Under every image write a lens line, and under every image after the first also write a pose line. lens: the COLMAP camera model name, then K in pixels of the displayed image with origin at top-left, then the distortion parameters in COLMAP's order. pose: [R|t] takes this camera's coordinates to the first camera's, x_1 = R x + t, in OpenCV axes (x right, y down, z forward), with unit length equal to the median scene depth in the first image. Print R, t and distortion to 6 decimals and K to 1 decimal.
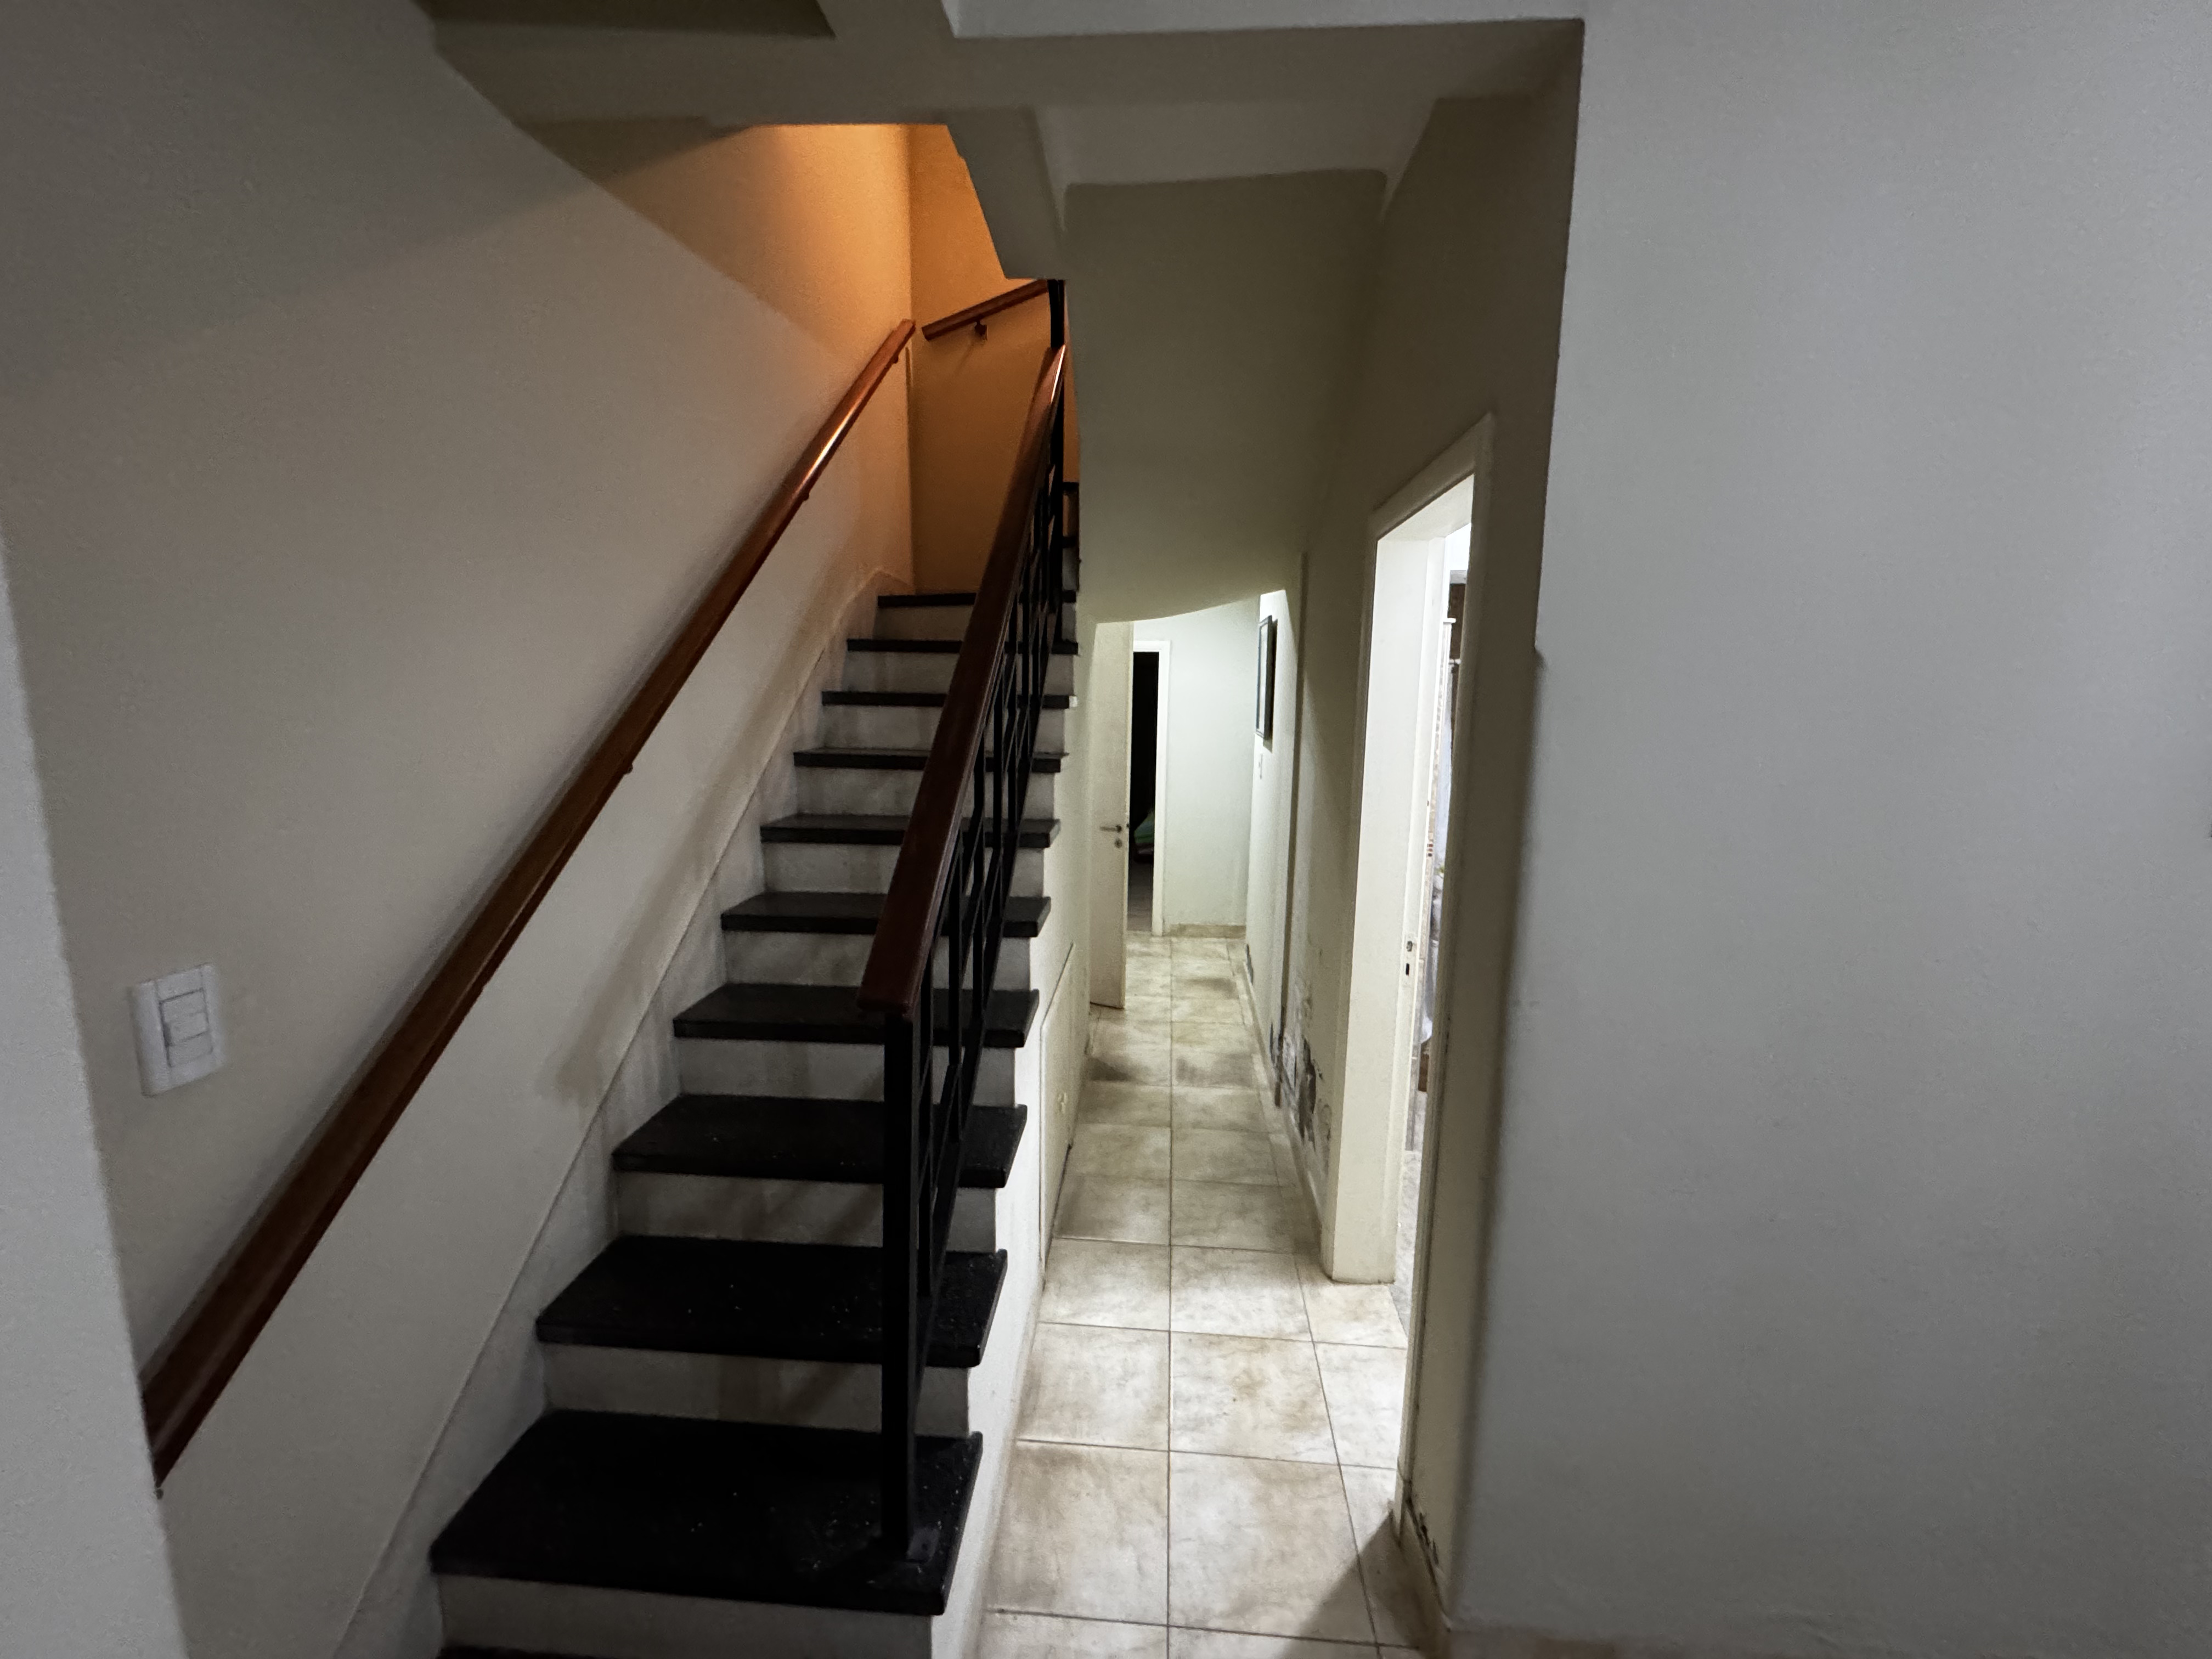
lens RADIAL K [[880.8, 0, 1111.6], [0, 880.8, 826.2], [0, 0, 1]] dist [0.000593, 0.000317]
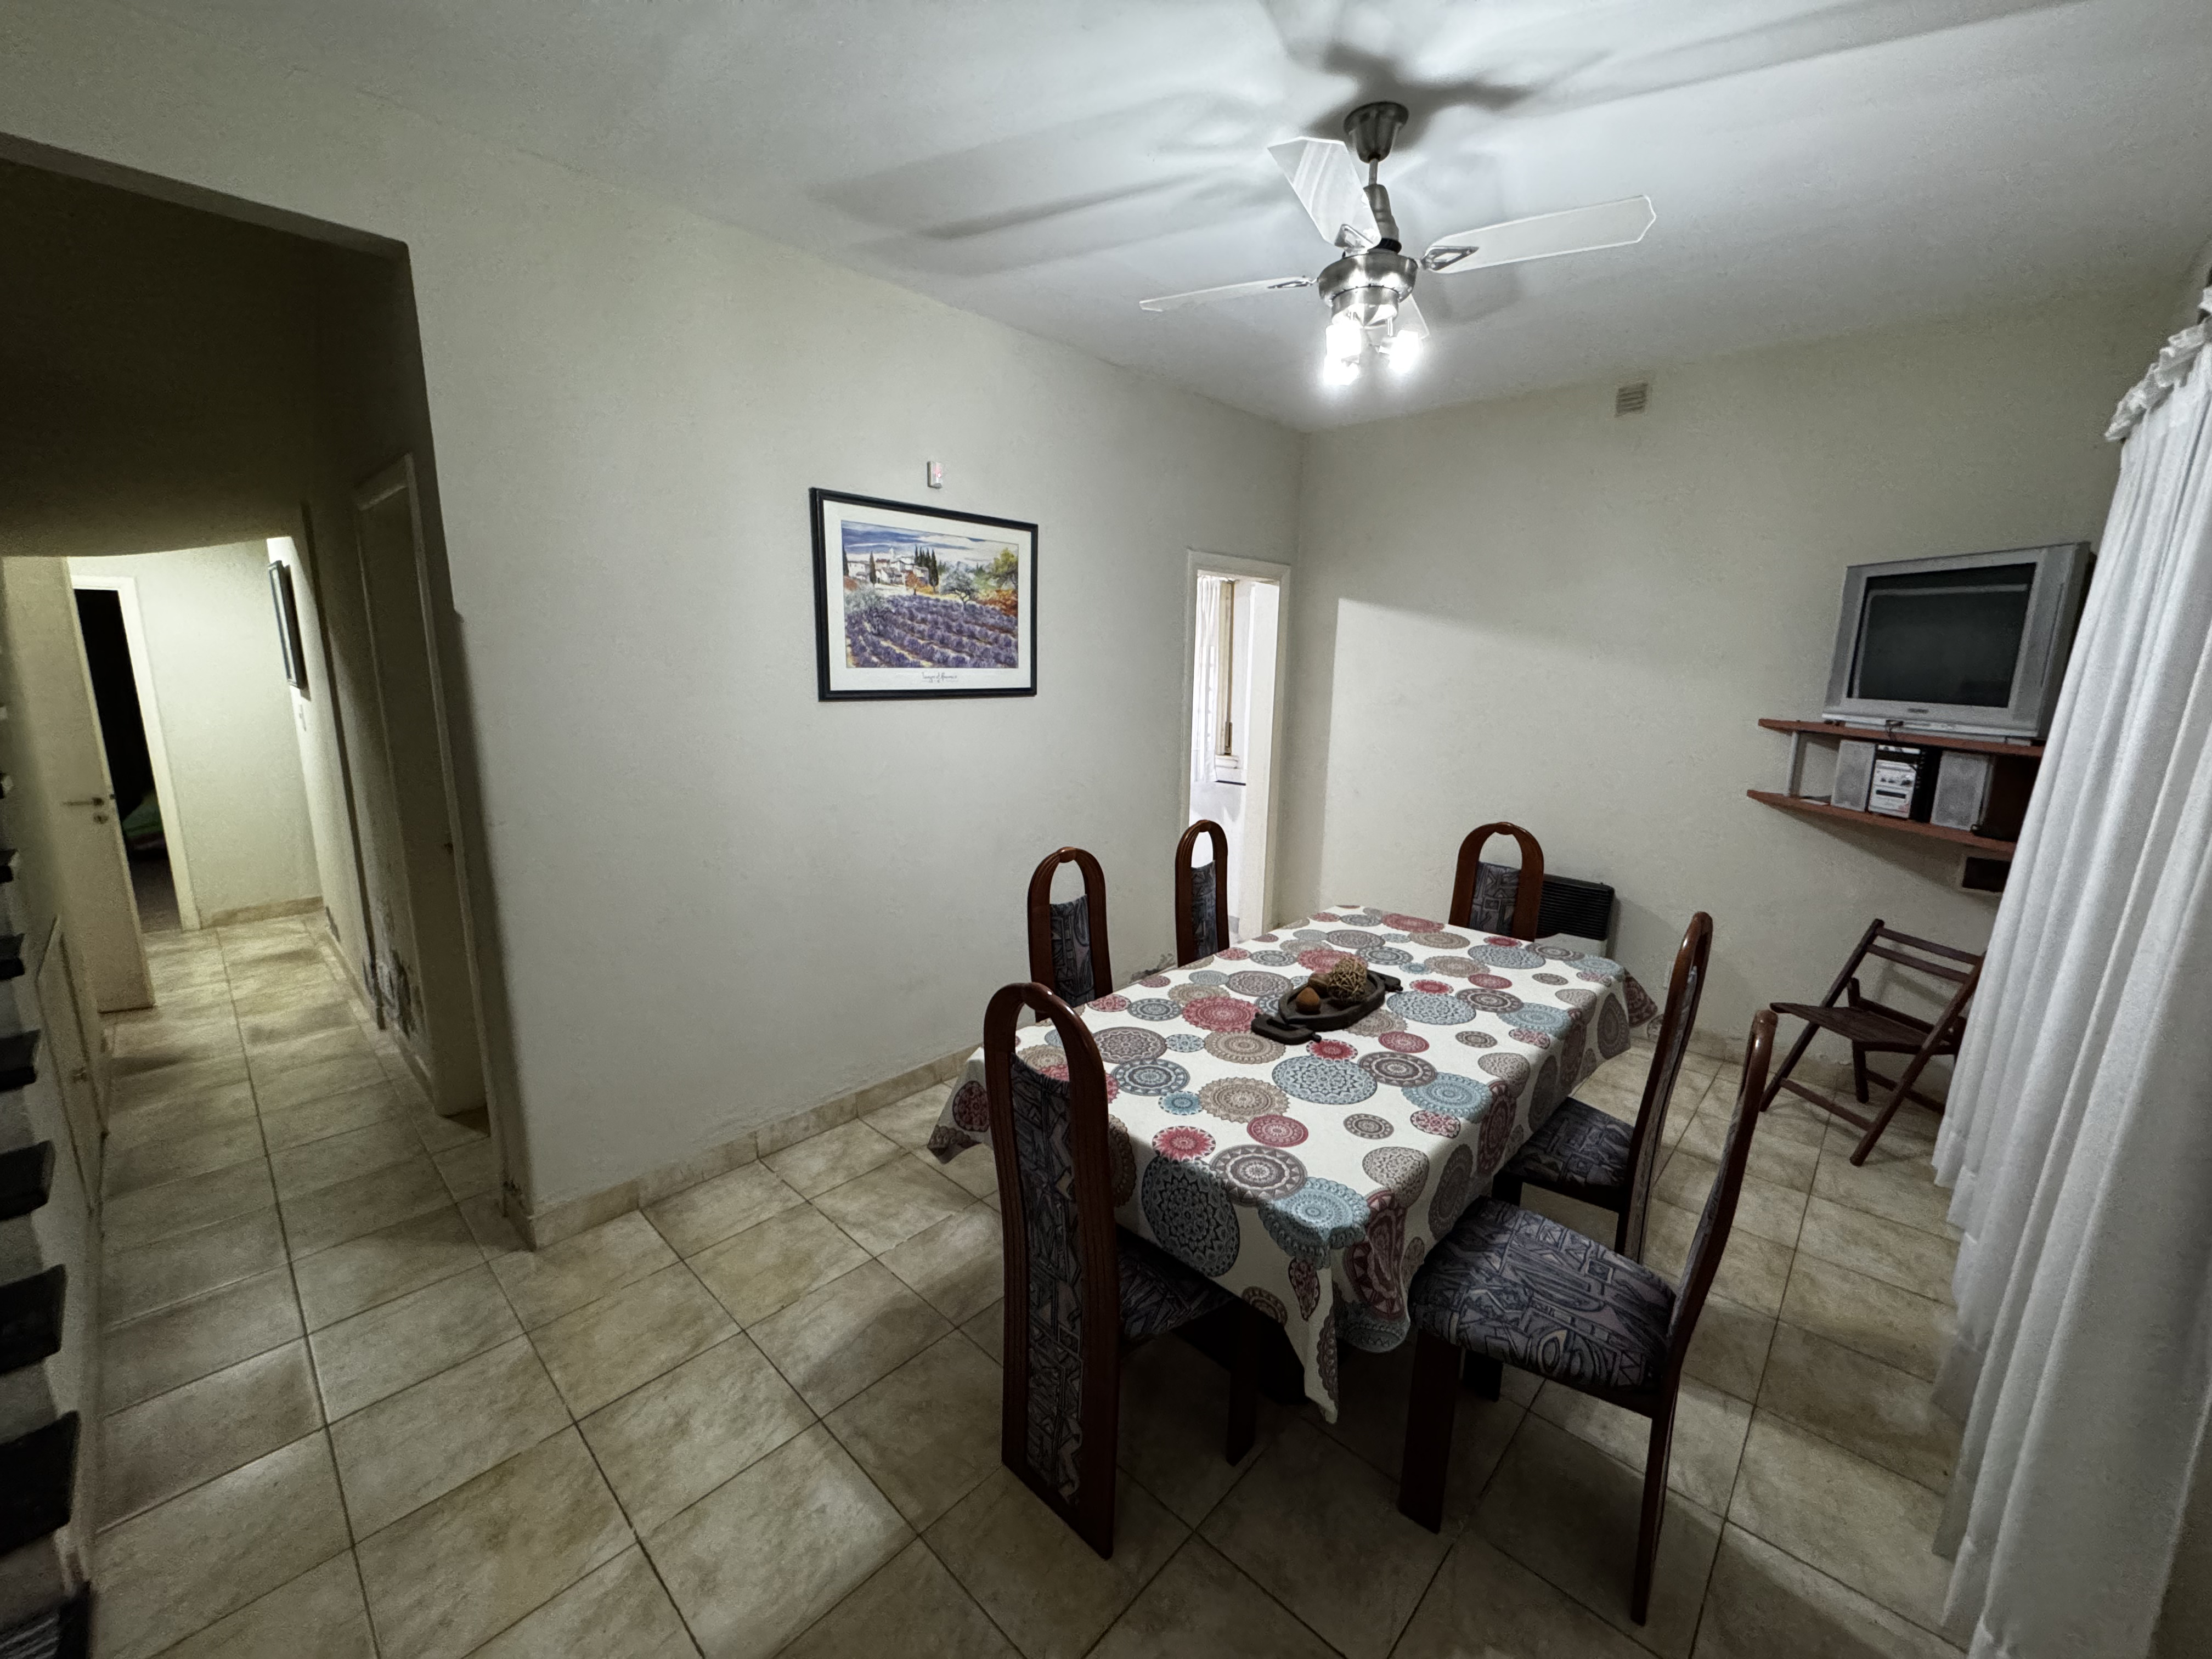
lens RADIAL K [[880.8, 0, 1092.5], [0, 880.8, 840.0], [0, 0, 1]] dist [0.000593, 0.000317]
pose [[0.644541, -0.157857, 0.748096, -0.015634], [0.121235, 0.987176, 0.103852, 0.068318], [-0.754897, 0.023758, 0.655413, -0.285805]]
